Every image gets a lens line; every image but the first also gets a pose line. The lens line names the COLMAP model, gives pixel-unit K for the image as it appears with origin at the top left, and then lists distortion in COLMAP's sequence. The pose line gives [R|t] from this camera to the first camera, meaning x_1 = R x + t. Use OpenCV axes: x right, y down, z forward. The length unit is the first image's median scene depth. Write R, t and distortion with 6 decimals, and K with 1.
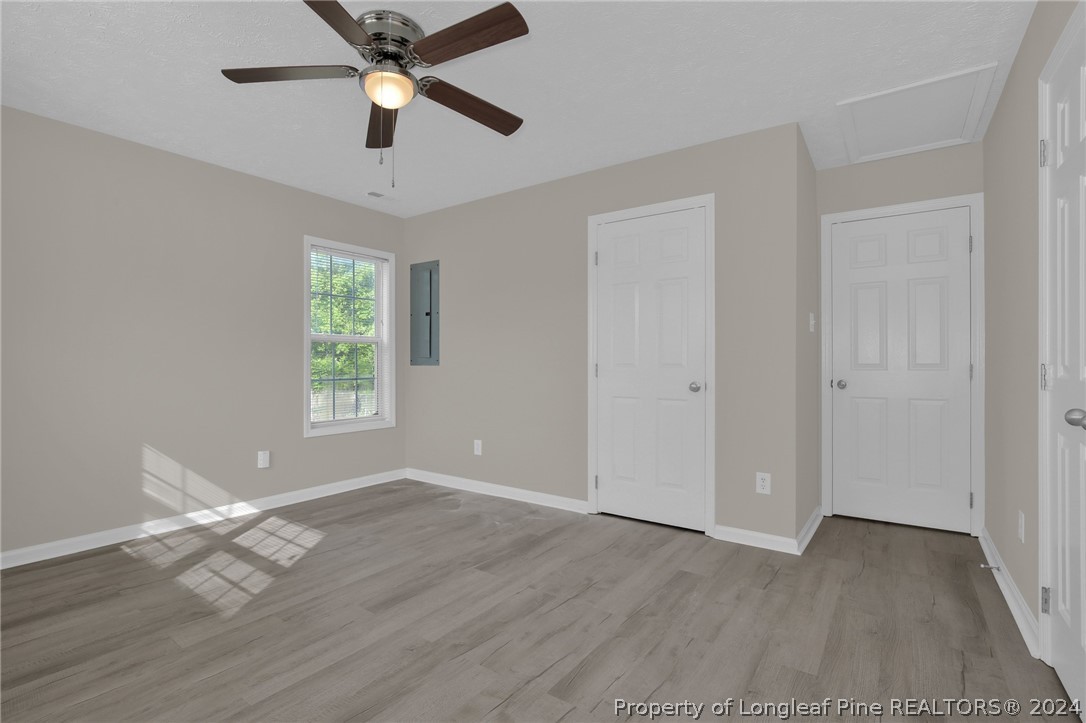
lens RADIAL K [[509.3, 0, 525.6], [0, 509.3, 364.0], [0, 0, 1]] dist [-0.032295, 0.005455]
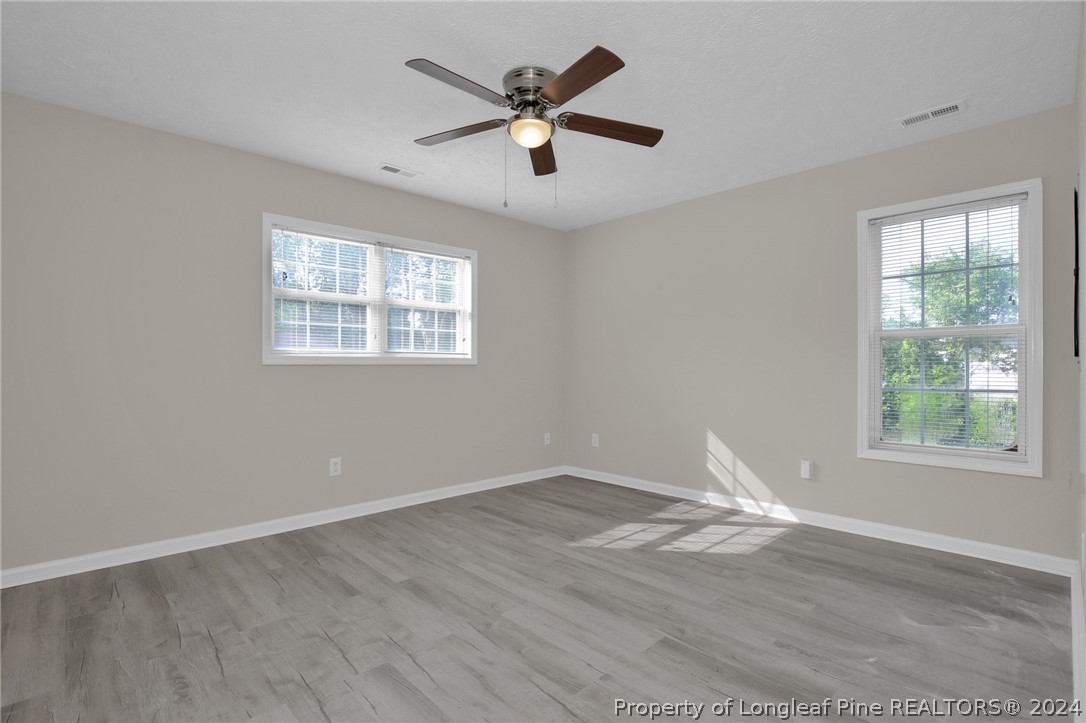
lens RADIAL K [[509.3, 0, 539.9], [0, 509.3, 358.8], [0, 0, 1]] dist [-0.032295, 0.005455]
pose [[-0.161130, -0.010944, -0.986872, 0.597009], [-0.003481, 0.999939, -0.010521, -0.002824], [0.986927, 0.001740, -0.161158, 0.827847]]
